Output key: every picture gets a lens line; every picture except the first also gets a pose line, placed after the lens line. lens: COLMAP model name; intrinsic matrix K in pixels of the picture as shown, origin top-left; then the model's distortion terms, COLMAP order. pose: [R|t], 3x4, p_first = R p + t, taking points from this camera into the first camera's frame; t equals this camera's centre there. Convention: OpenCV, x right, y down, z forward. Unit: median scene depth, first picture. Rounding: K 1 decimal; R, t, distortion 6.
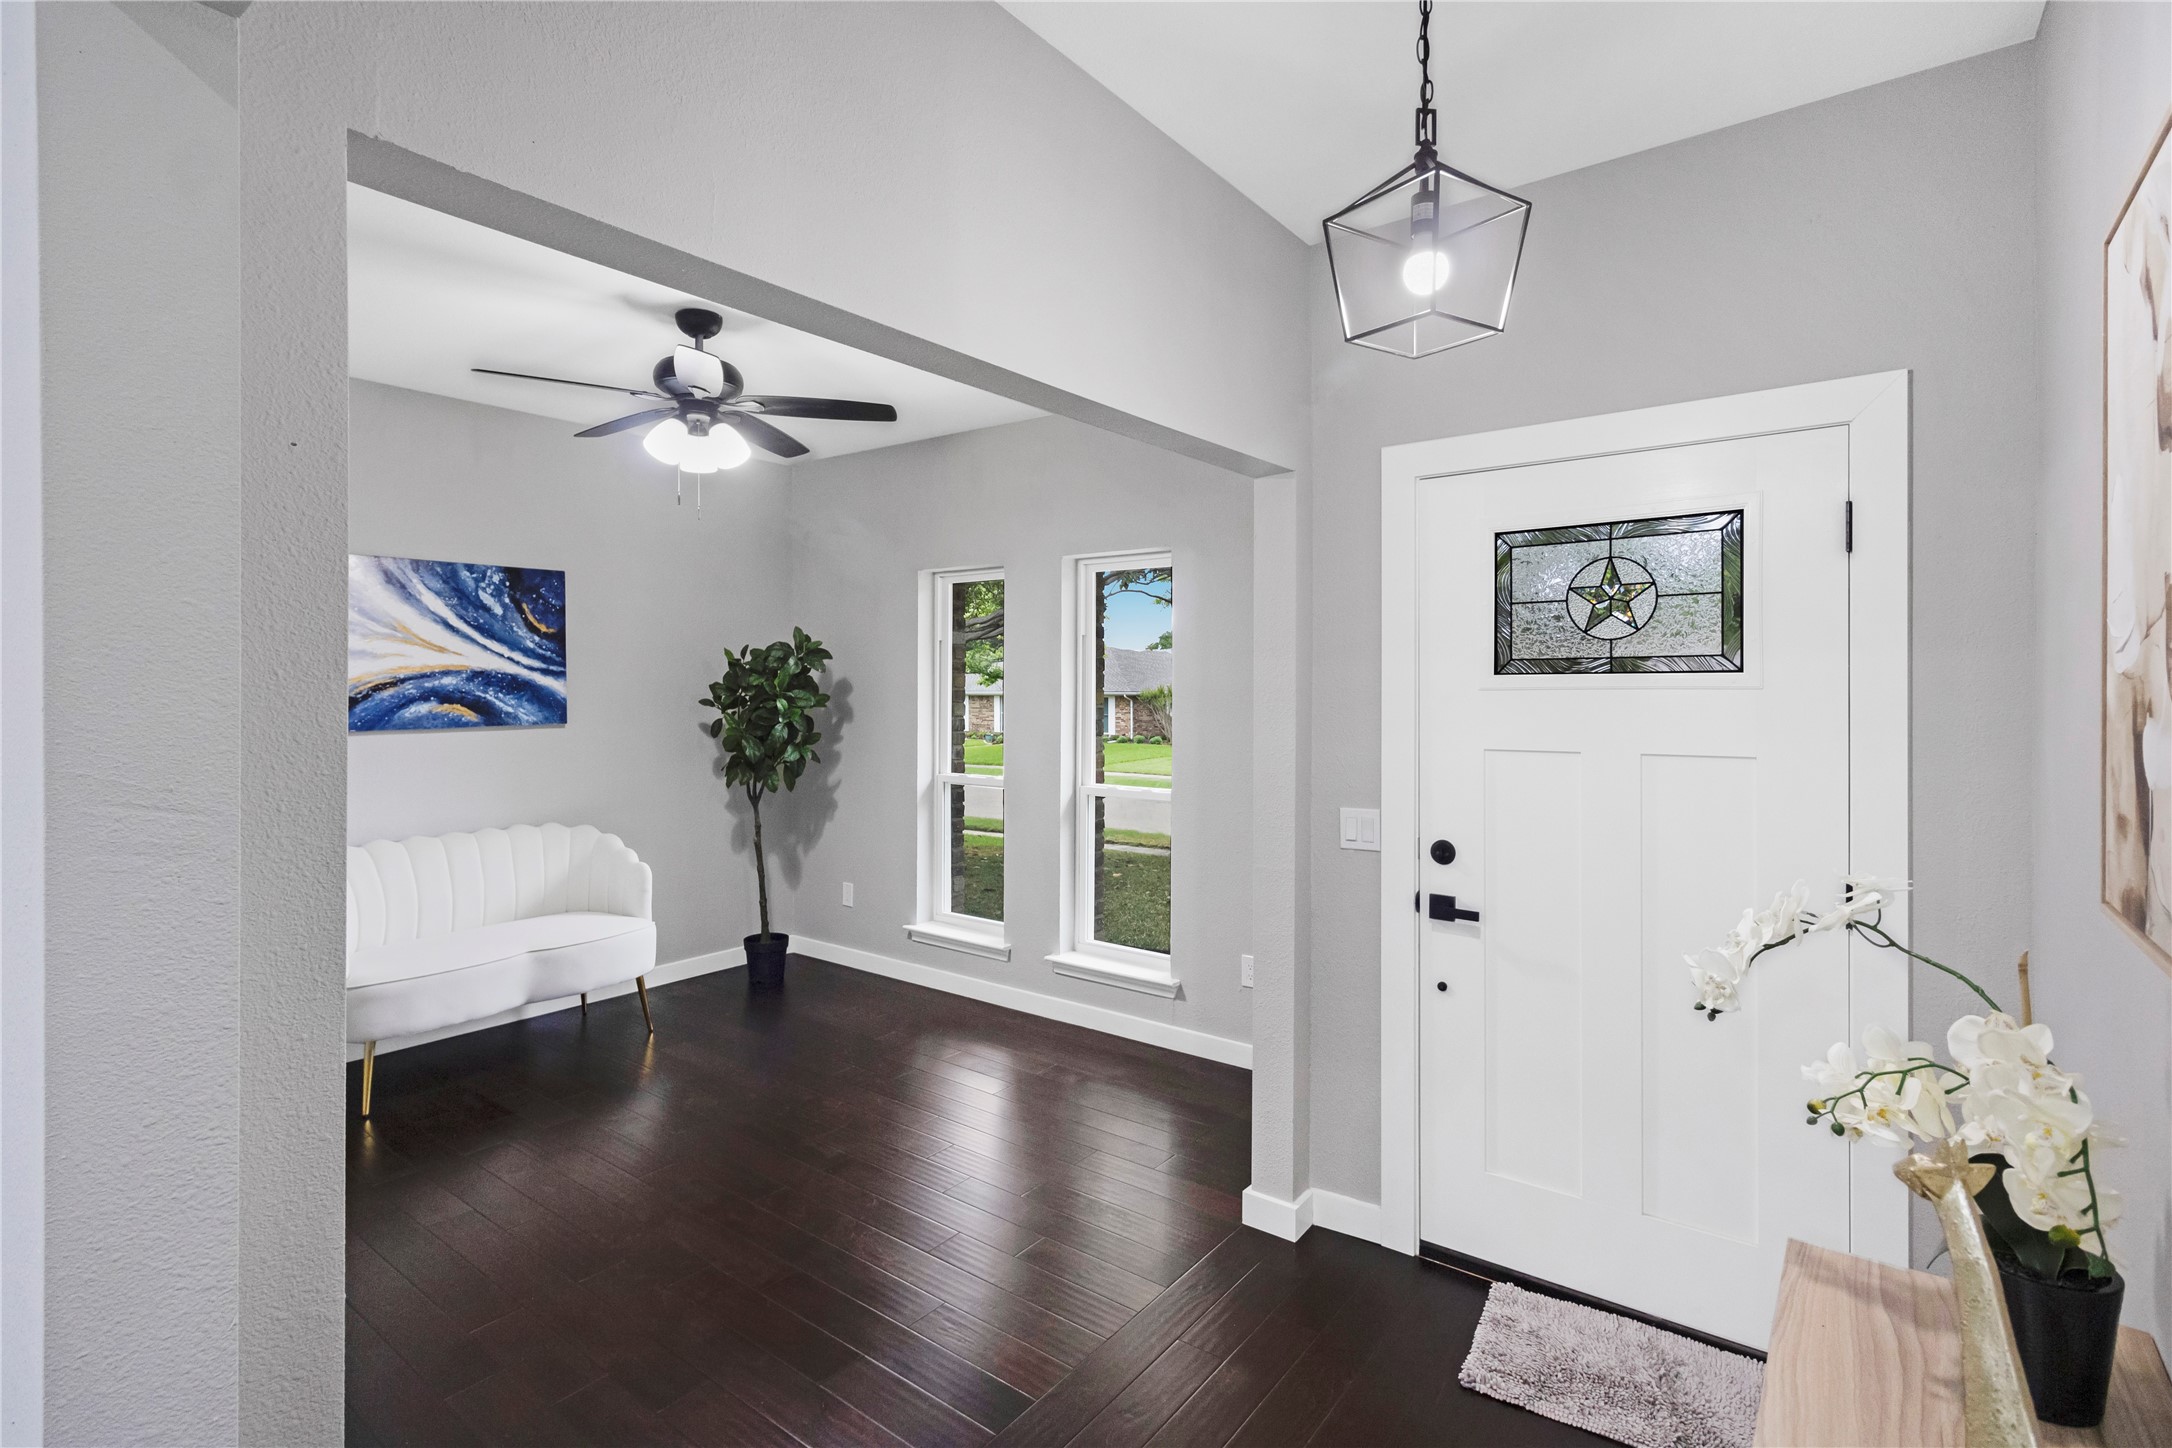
lens RADIAL K [[1027.2, 0, 1087.2], [0, 1027.2, 691.1], [0, 0, 1]] dist [-0.002440, 0.000199]
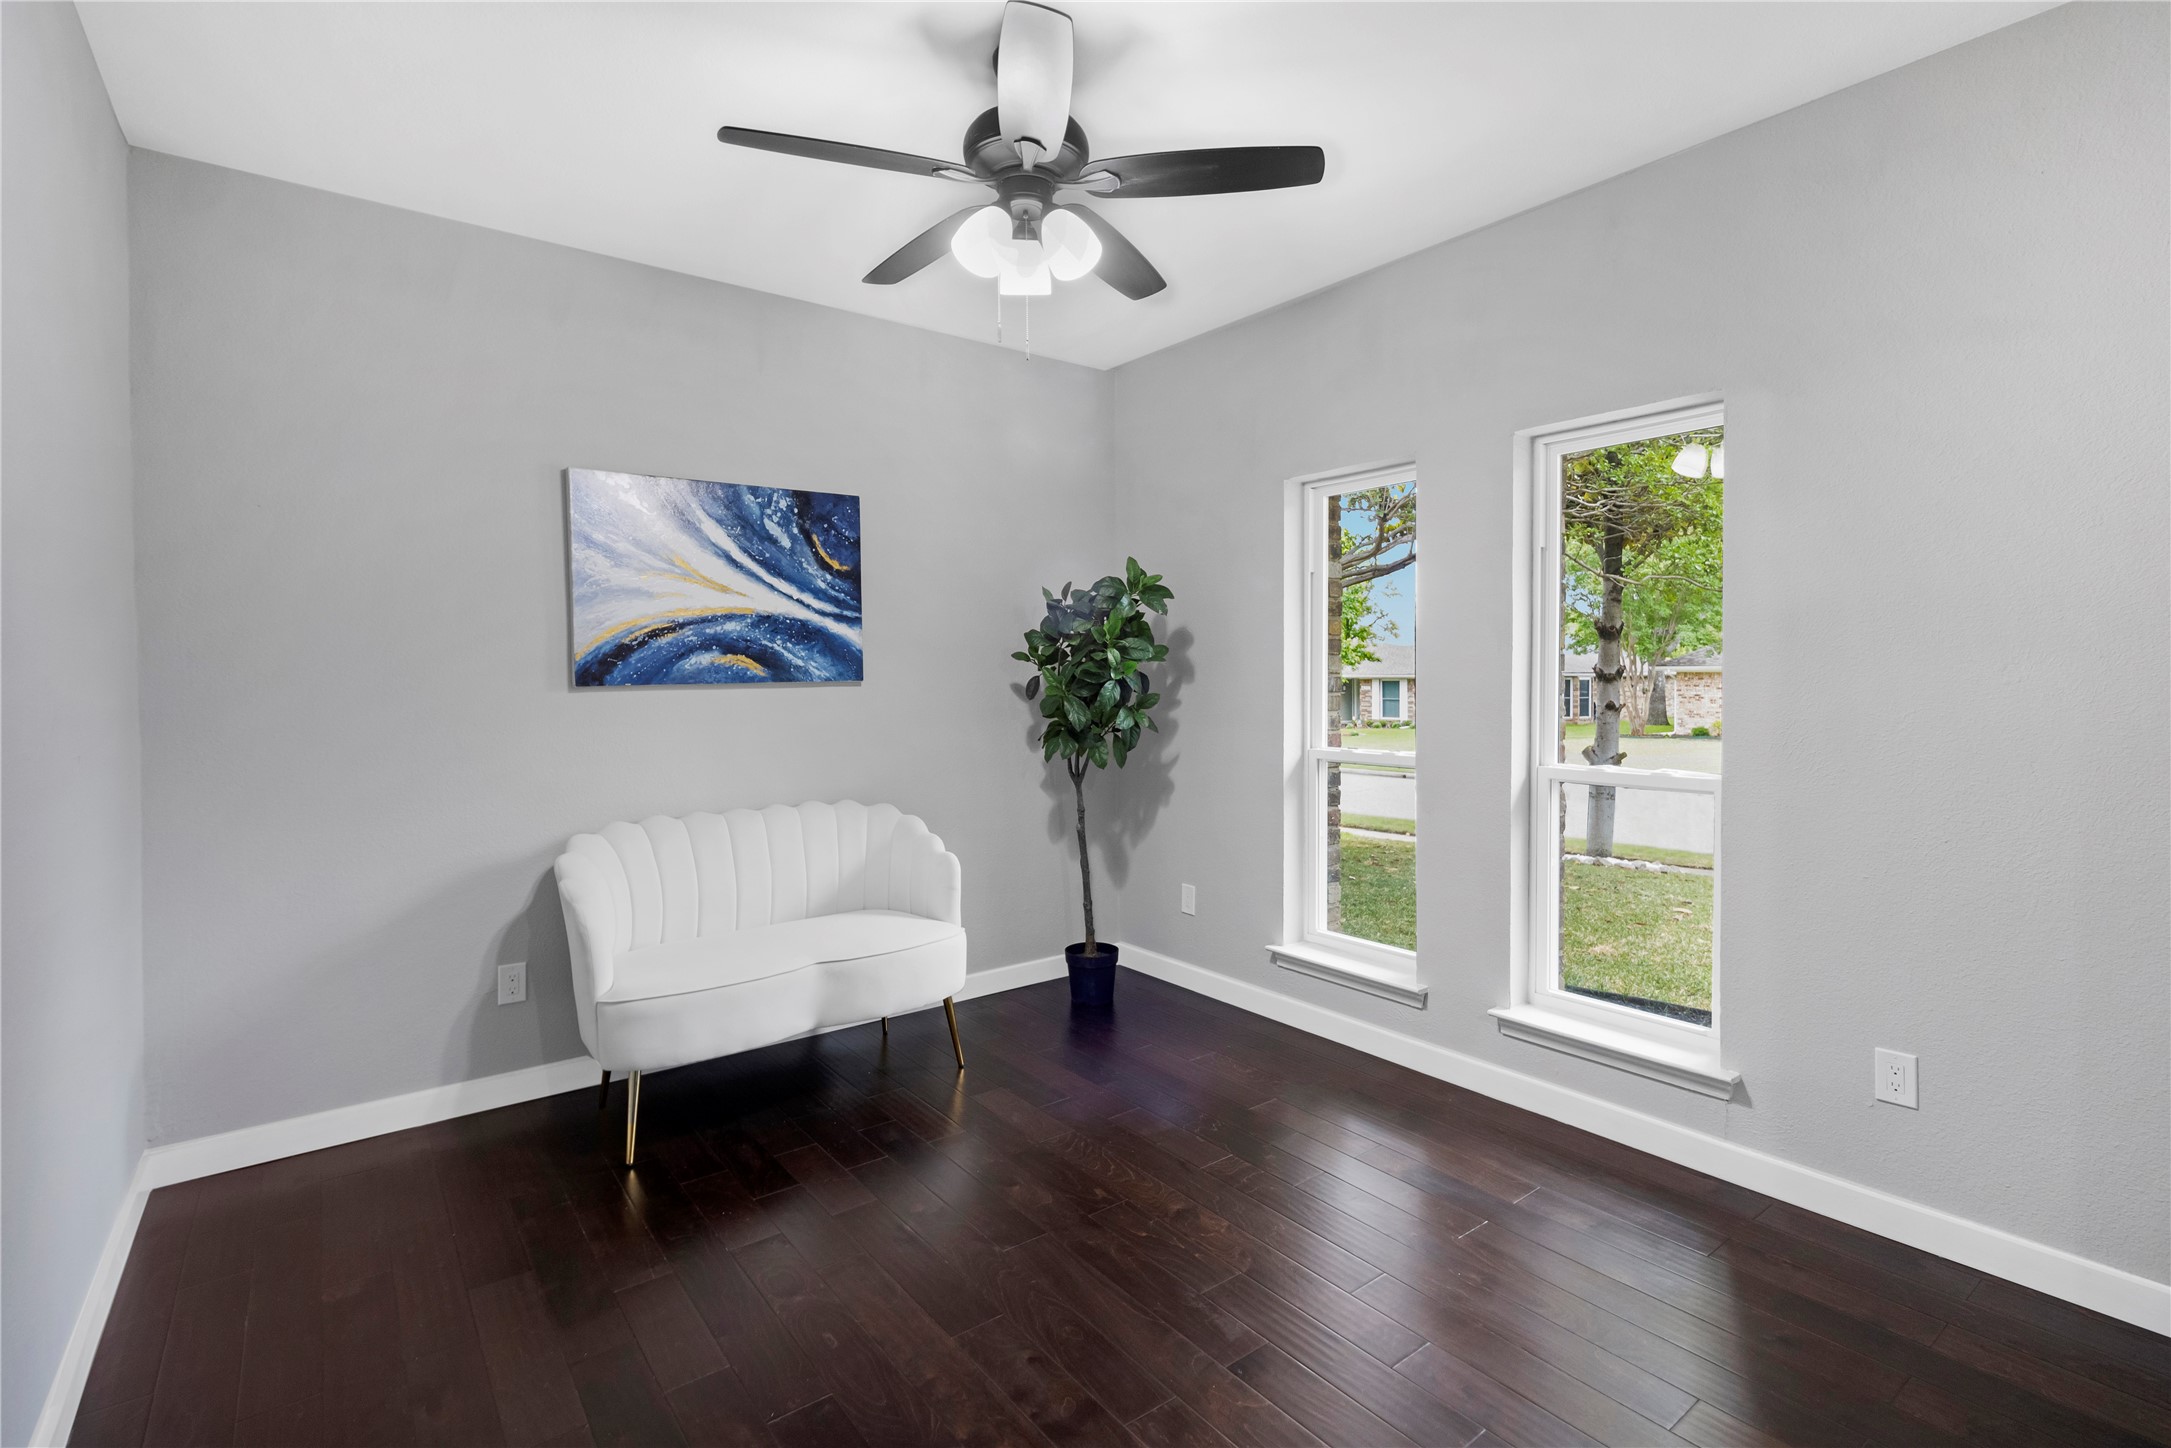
lens RADIAL K [[1026.7, 0, 1086.7], [0, 1026.7, 691.1], [0, 0, 1]] dist [-0.002440, 0.000199]
pose [[0.964481, -0.001970, -0.264145, -0.111395], [0.005670, 0.999896, 0.013245, 0.029391], [0.264091, -0.014272, 0.964392, 0.242747]]
